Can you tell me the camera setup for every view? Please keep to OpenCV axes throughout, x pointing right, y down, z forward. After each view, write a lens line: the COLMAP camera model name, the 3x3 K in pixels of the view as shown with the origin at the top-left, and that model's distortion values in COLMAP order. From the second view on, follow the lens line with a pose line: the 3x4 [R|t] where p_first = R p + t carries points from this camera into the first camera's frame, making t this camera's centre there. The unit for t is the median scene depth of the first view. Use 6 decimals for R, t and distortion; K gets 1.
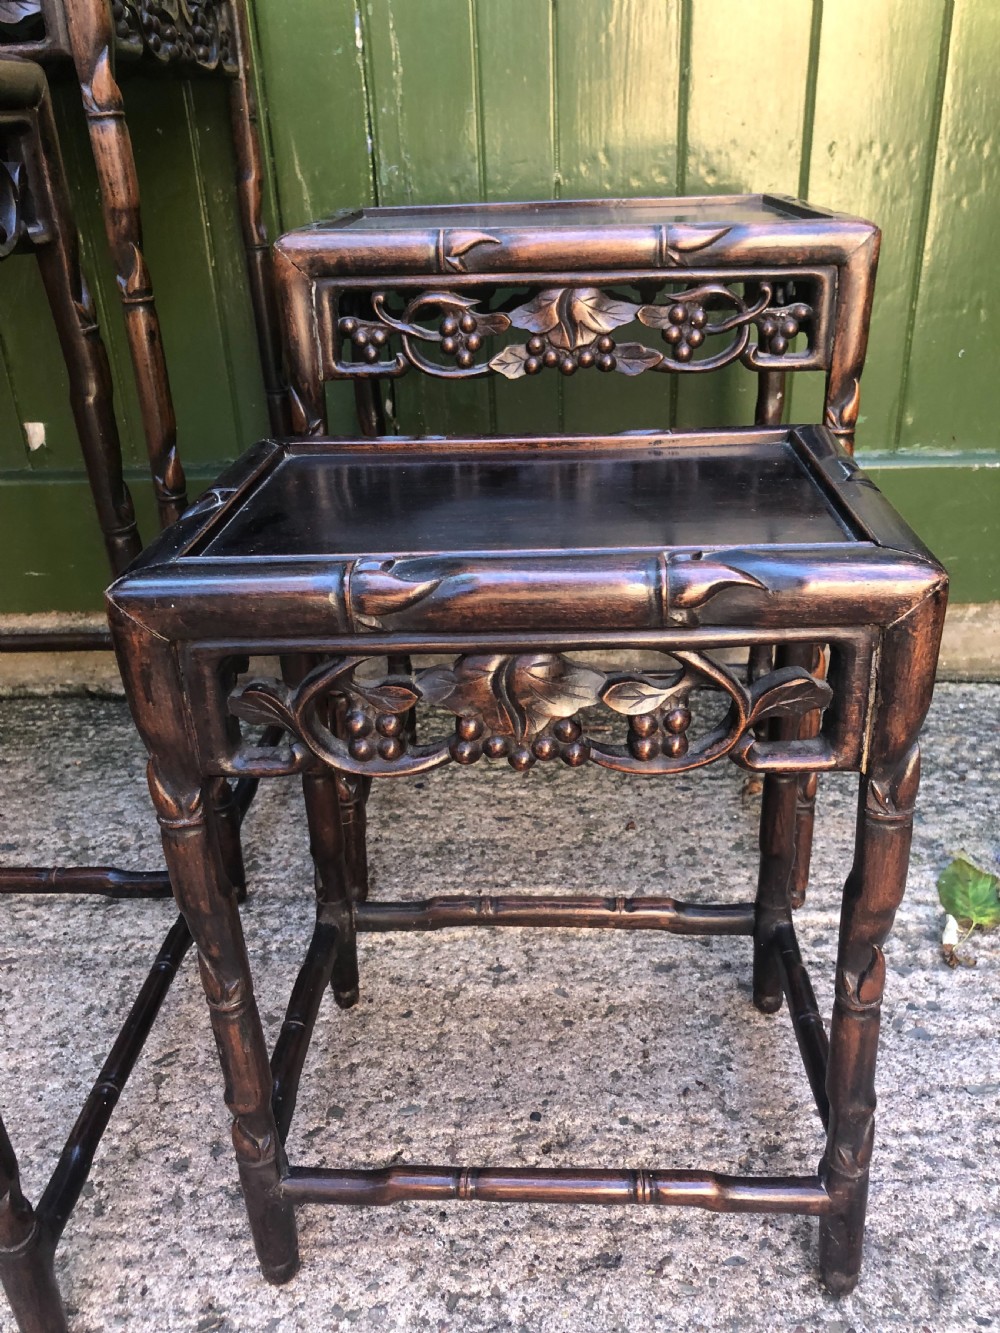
lens RADIAL K [[1100.4, 0, 515.5], [0, 1100.4, 672.9], [0, 0, 1]] dist [-0.009056, 0.039000]
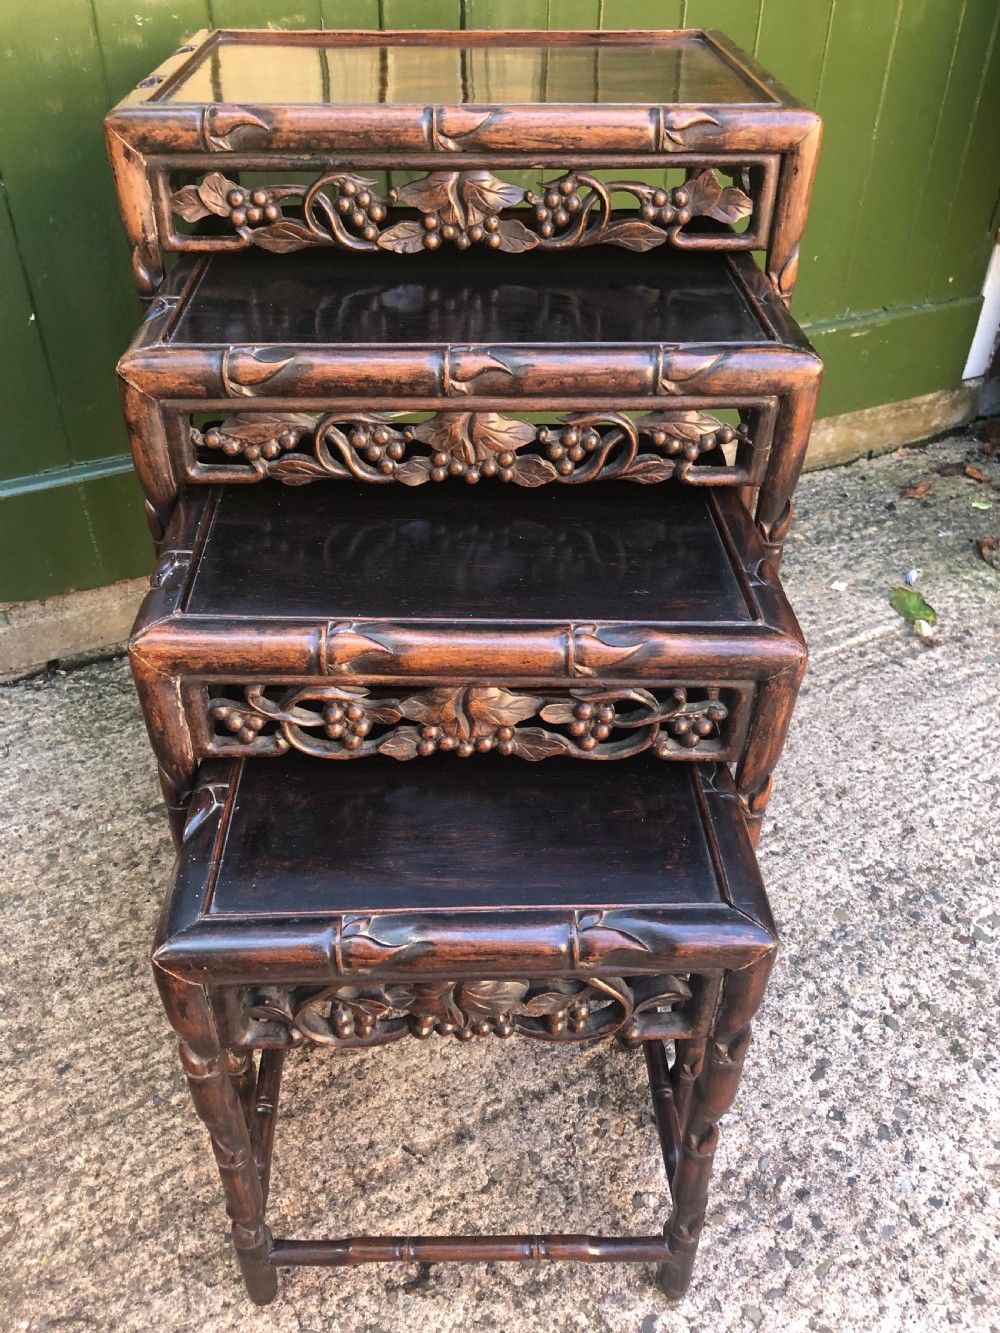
lens RADIAL K [[1100.4, 0, 493.3], [0, 1100.4, 675.4], [0, 0, 1]] dist [-0.009056, 0.039000]
pose [[0.875780, -0.264289, 0.403931, -0.970322], [0.177574, 0.954513, 0.239525, -0.246801], [-0.448861, -0.138043, 0.882875, -0.266061]]
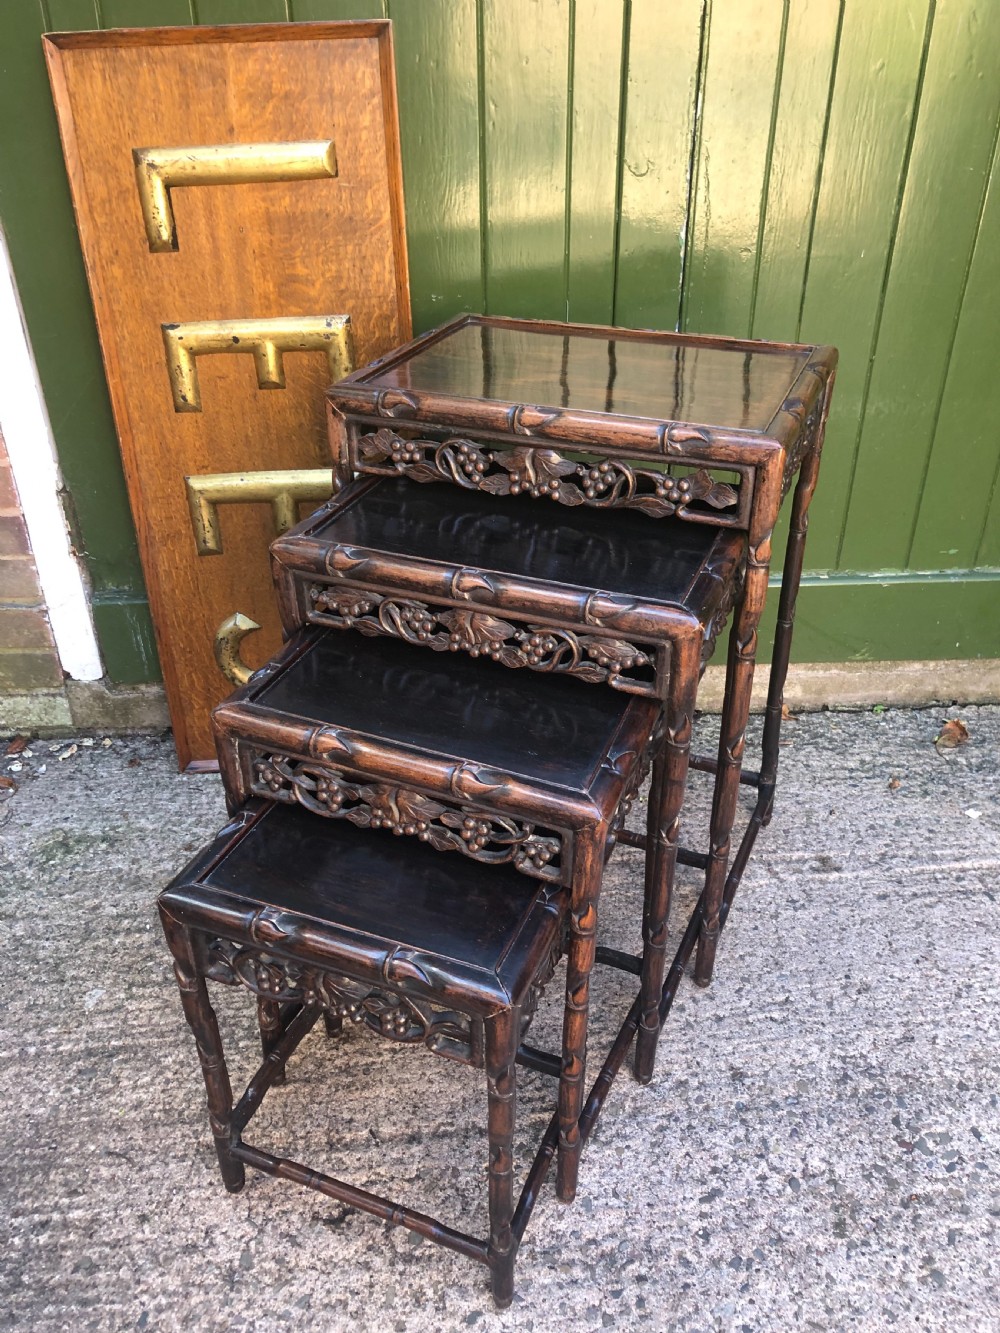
lens RADIAL K [[1100.4, 0, 508.1], [0, 1100.4, 668.4], [0, 0, 1]] dist [-0.009056, 0.039000]
pose [[0.995557, -0.019852, 0.092039, -0.661666], [0.011734, 0.996059, 0.087912, -0.286349], [-0.093422, -0.086442, 0.991867, -0.743301]]
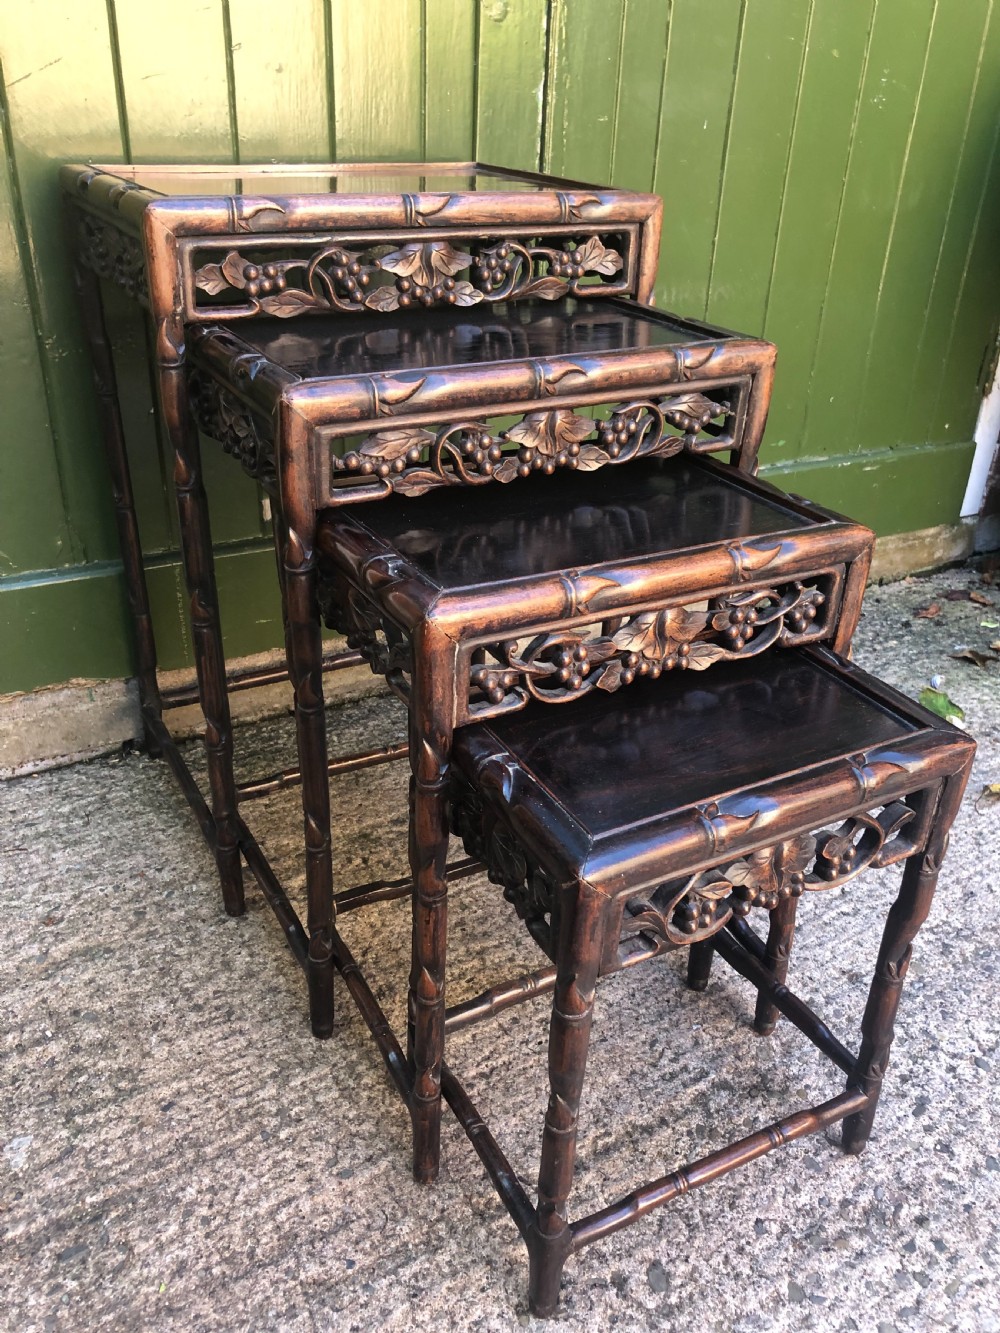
lens RADIAL K [[1100.4, 0, 502.6], [0, 1100.4, 661.0], [0, 0, 1]] dist [-0.009056, 0.039000]
pose [[0.859893, -0.175384, 0.479399, -1.182522], [0.162353, 0.984325, 0.068896, -0.128705], [-0.483968, 0.018589, 0.874888, -0.277299]]
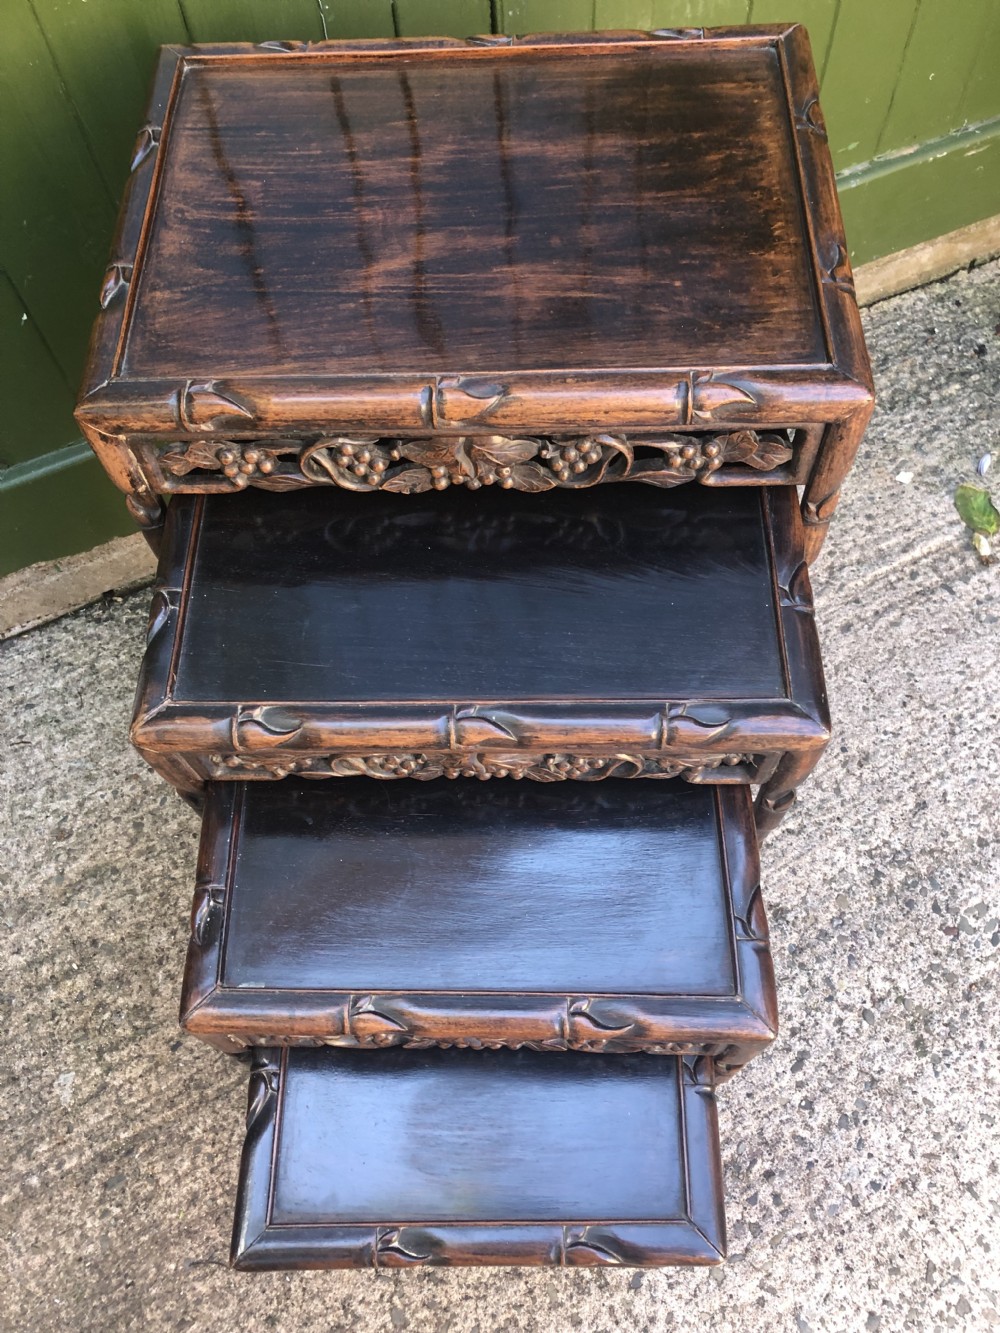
lens RADIAL K [[1100.4, 0, 521.0], [0, 1100.4, 681.8], [0, 0, 1]] dist [-0.009056, 0.039000]
pose [[0.890747, -0.399329, 0.217040, -0.722730], [0.198239, 0.771072, 0.605102, -0.804396], [-0.408989, -0.495967, 0.765993, -0.127803]]
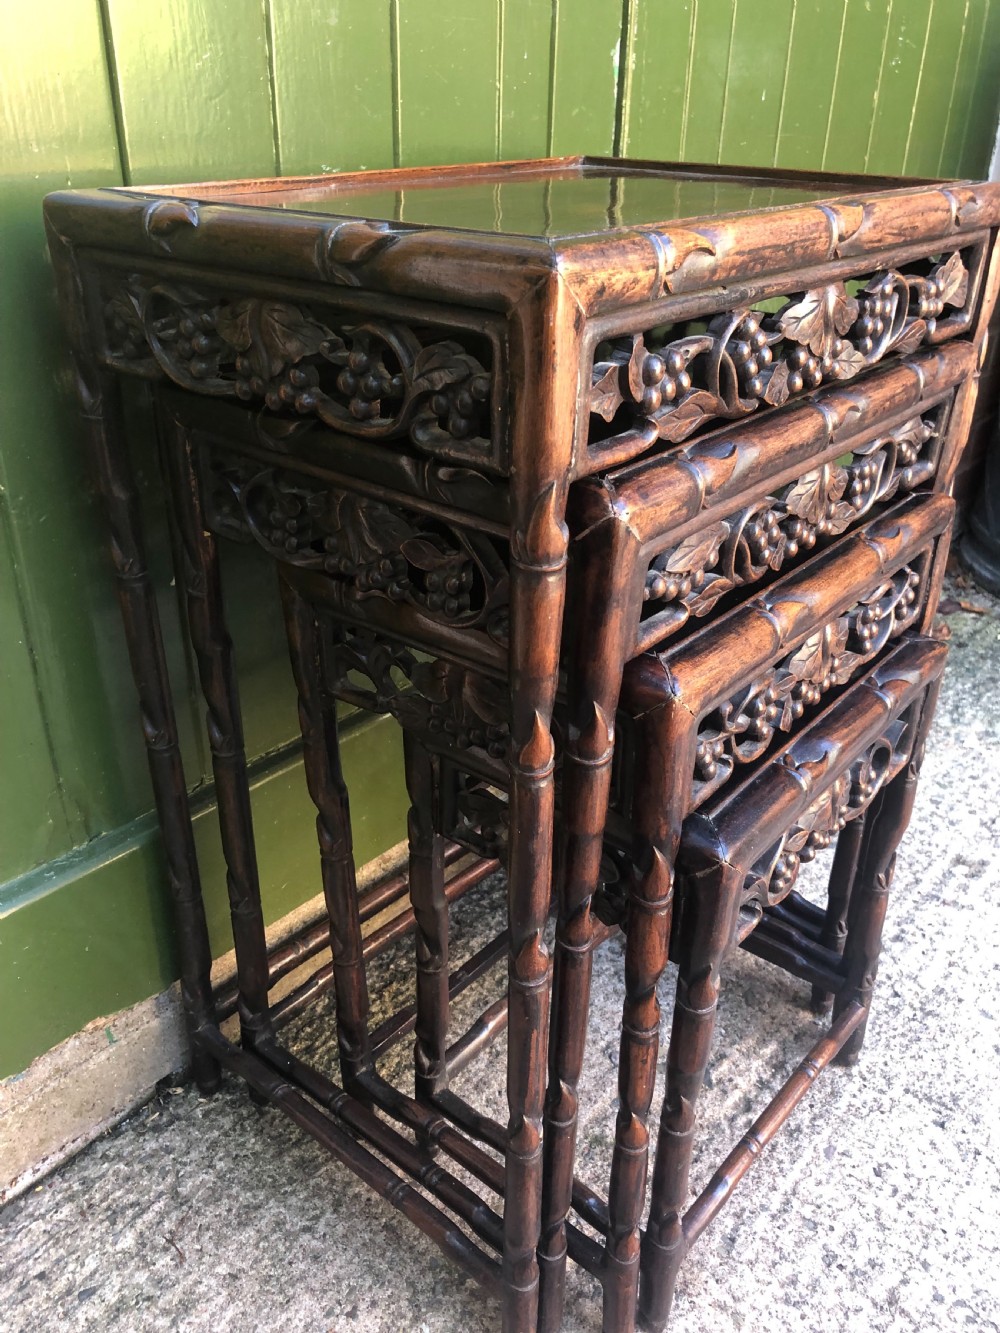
lens RADIAL K [[1100.4, 0, 498.3], [0, 1100.4, 668.7], [0, 0, 1]] dist [-0.009056, 0.039000]
pose [[0.634615, -0.319056, 0.703895, -1.323209], [0.306744, 0.939976, 0.149511, -0.442848], [-0.709346, 0.121034, 0.694391, 0.478424]]
